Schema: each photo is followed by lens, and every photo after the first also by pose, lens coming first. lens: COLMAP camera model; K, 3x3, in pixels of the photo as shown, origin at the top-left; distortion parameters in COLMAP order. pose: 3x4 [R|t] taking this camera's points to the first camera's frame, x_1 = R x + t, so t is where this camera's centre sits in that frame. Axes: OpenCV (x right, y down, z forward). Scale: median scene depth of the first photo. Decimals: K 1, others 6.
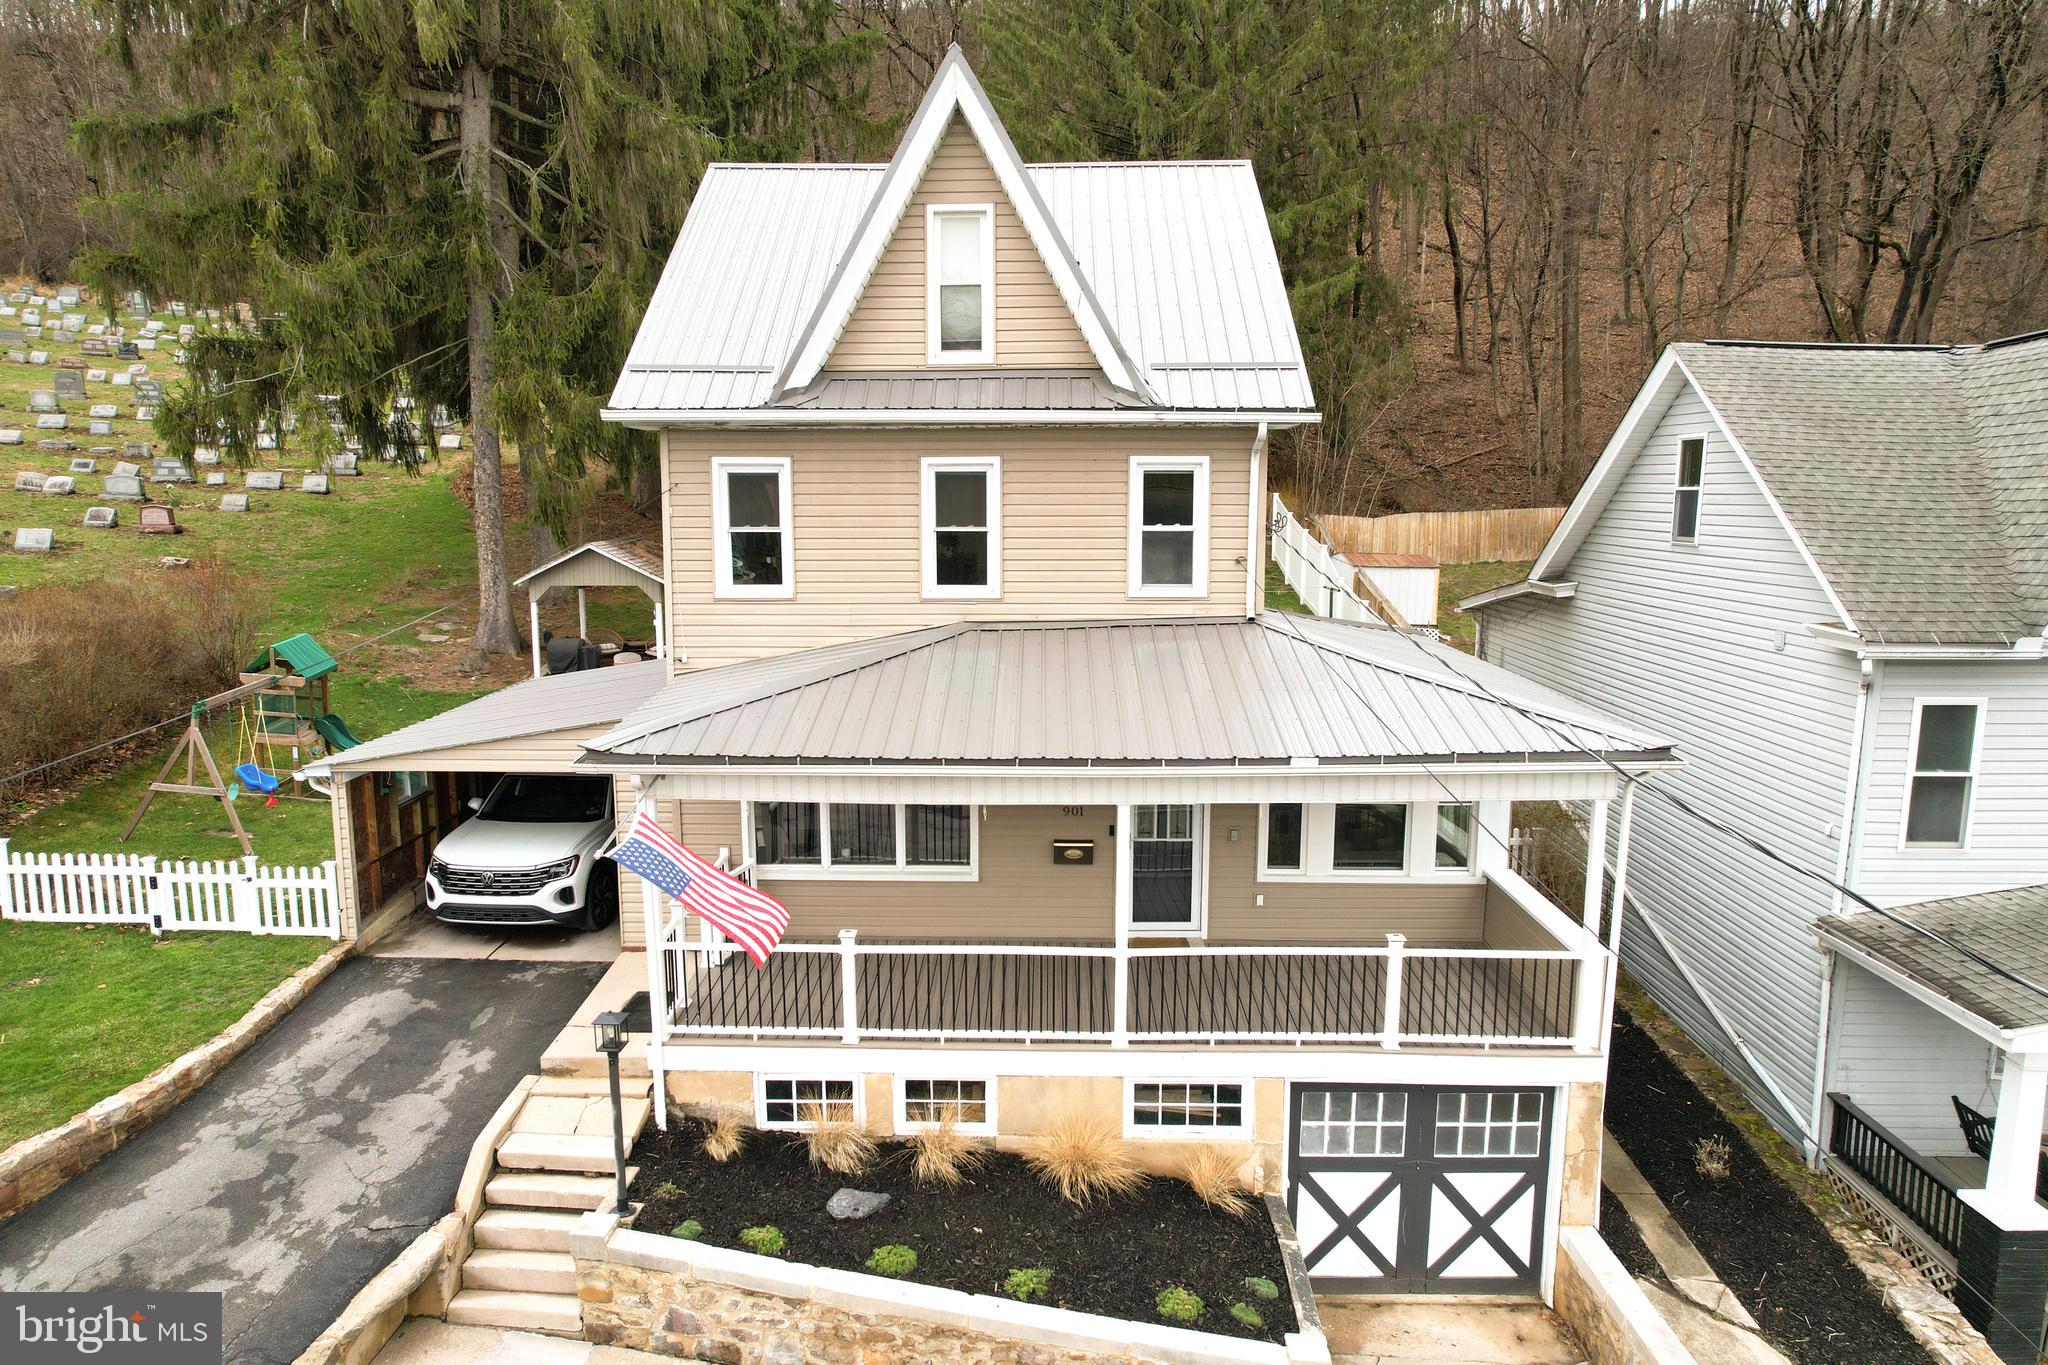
lens RADIAL K [[1323.8, 0, 1011.9], [0, 1323.8, 694.7], [0, 0, 1]] dist [-0.067569, 0.056716]
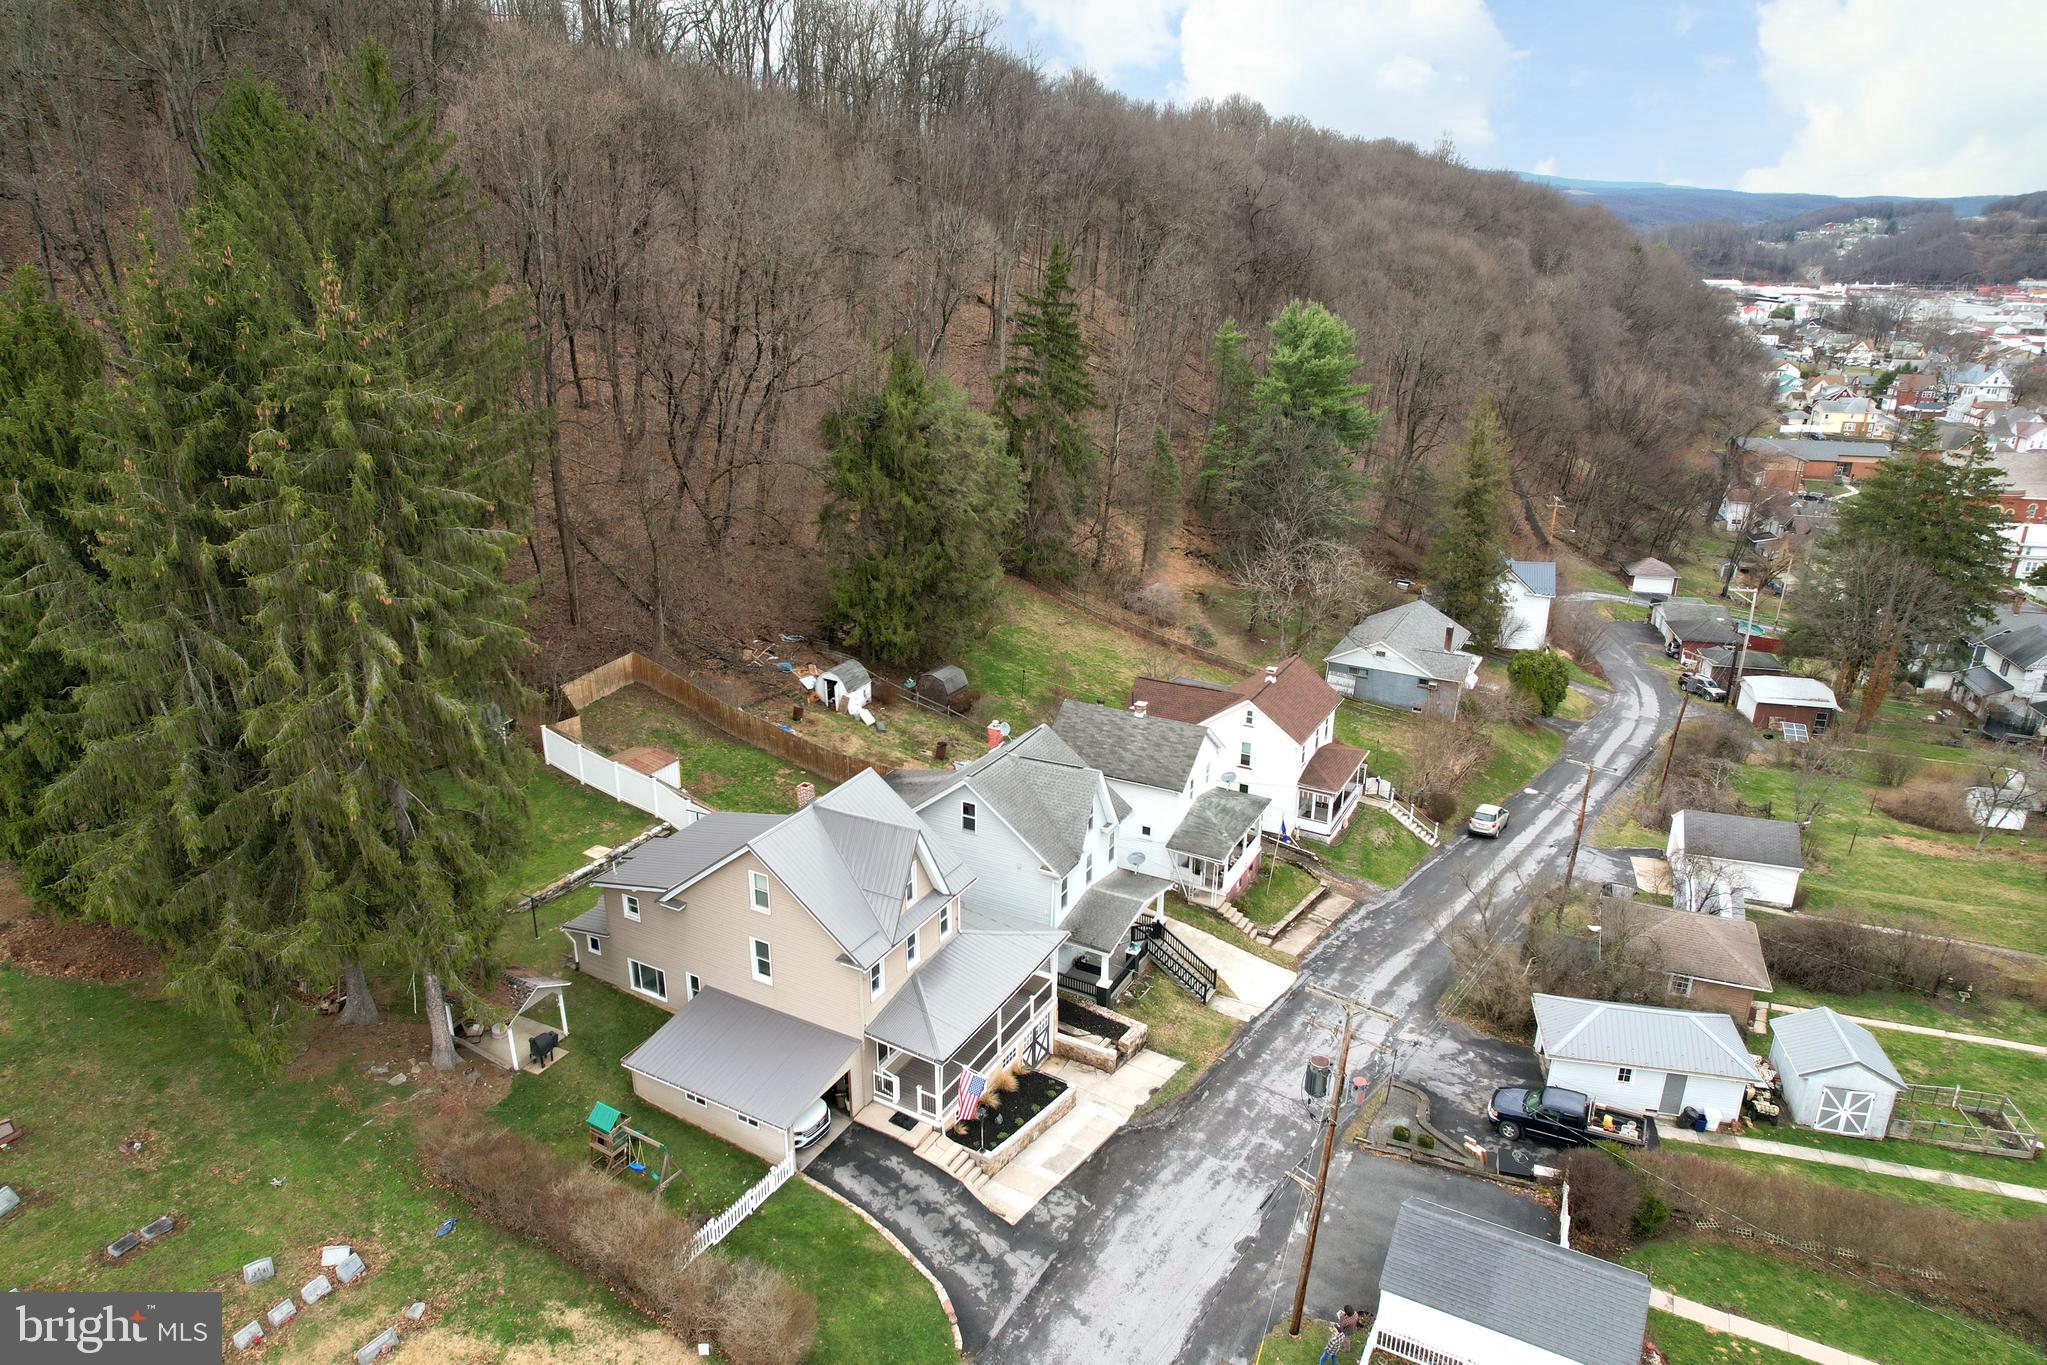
lens RADIAL K [[1374.7, 0, 1023.5], [0, 1374.7, 682.5], [0, 0, 1]] dist [-0.053380, -0.000283]
pose [[0.451602, -0.313703, 0.835252, -2.867534], [0.124714, 0.949155, 0.289053, -1.908726], [-0.883460, -0.026369, 0.467764, -0.940443]]
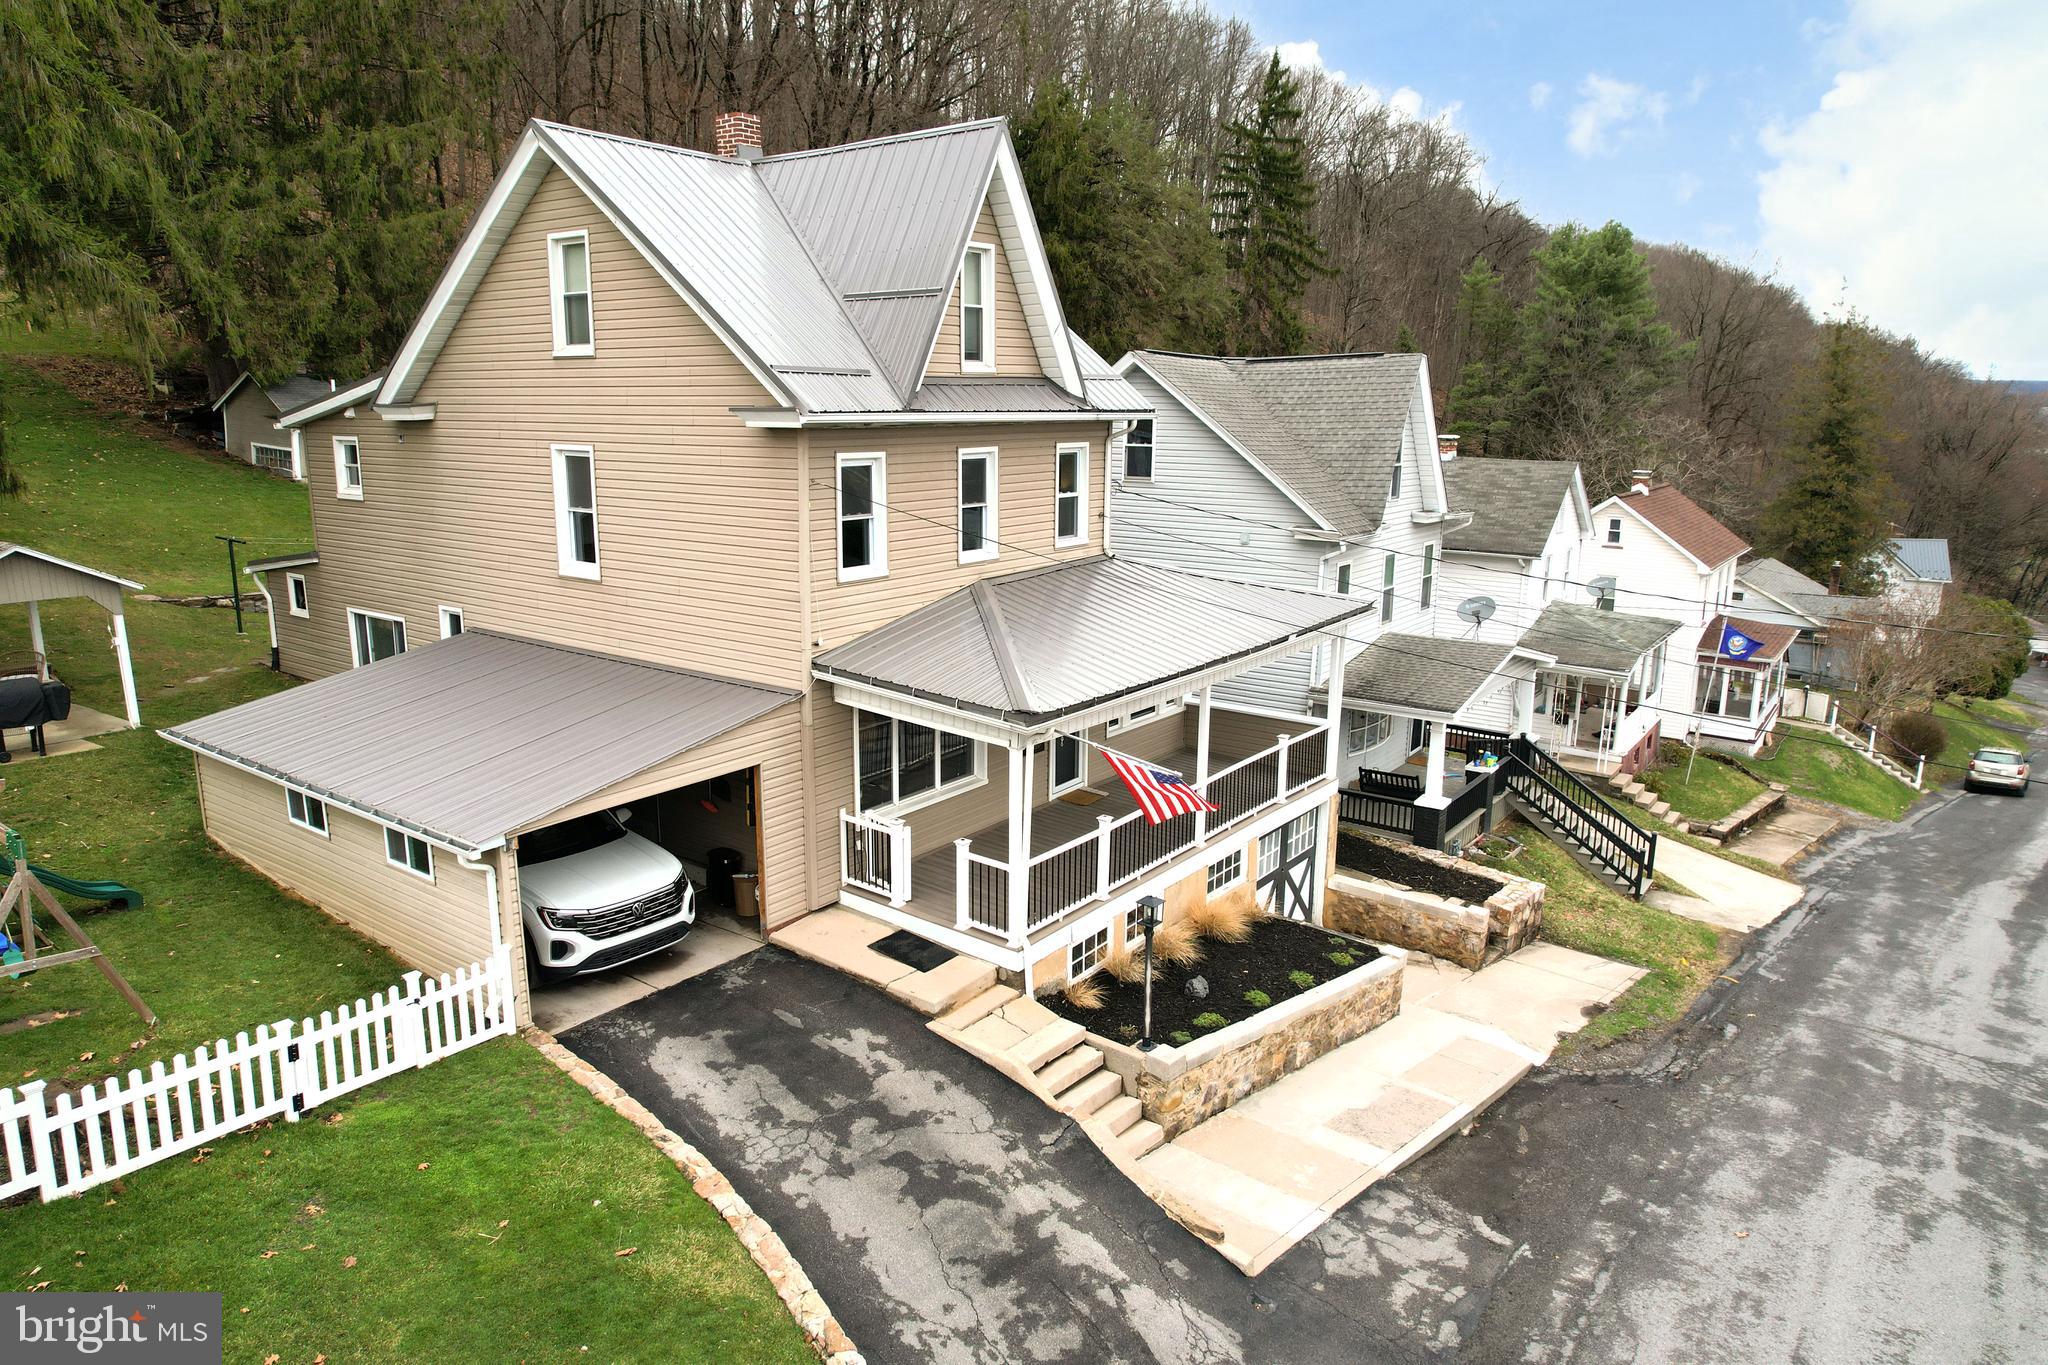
lens RADIAL K [[1323.8, 0, 1011.9], [0, 1323.8, 694.7], [0, 0, 1]] dist [-0.067569, 0.056716]
pose [[0.575473, -0.179330, 0.797917, -1.151791], [0.118901, 0.983642, 0.135317, -0.126378], [-0.809131, 0.017001, 0.587382, 0.270888]]
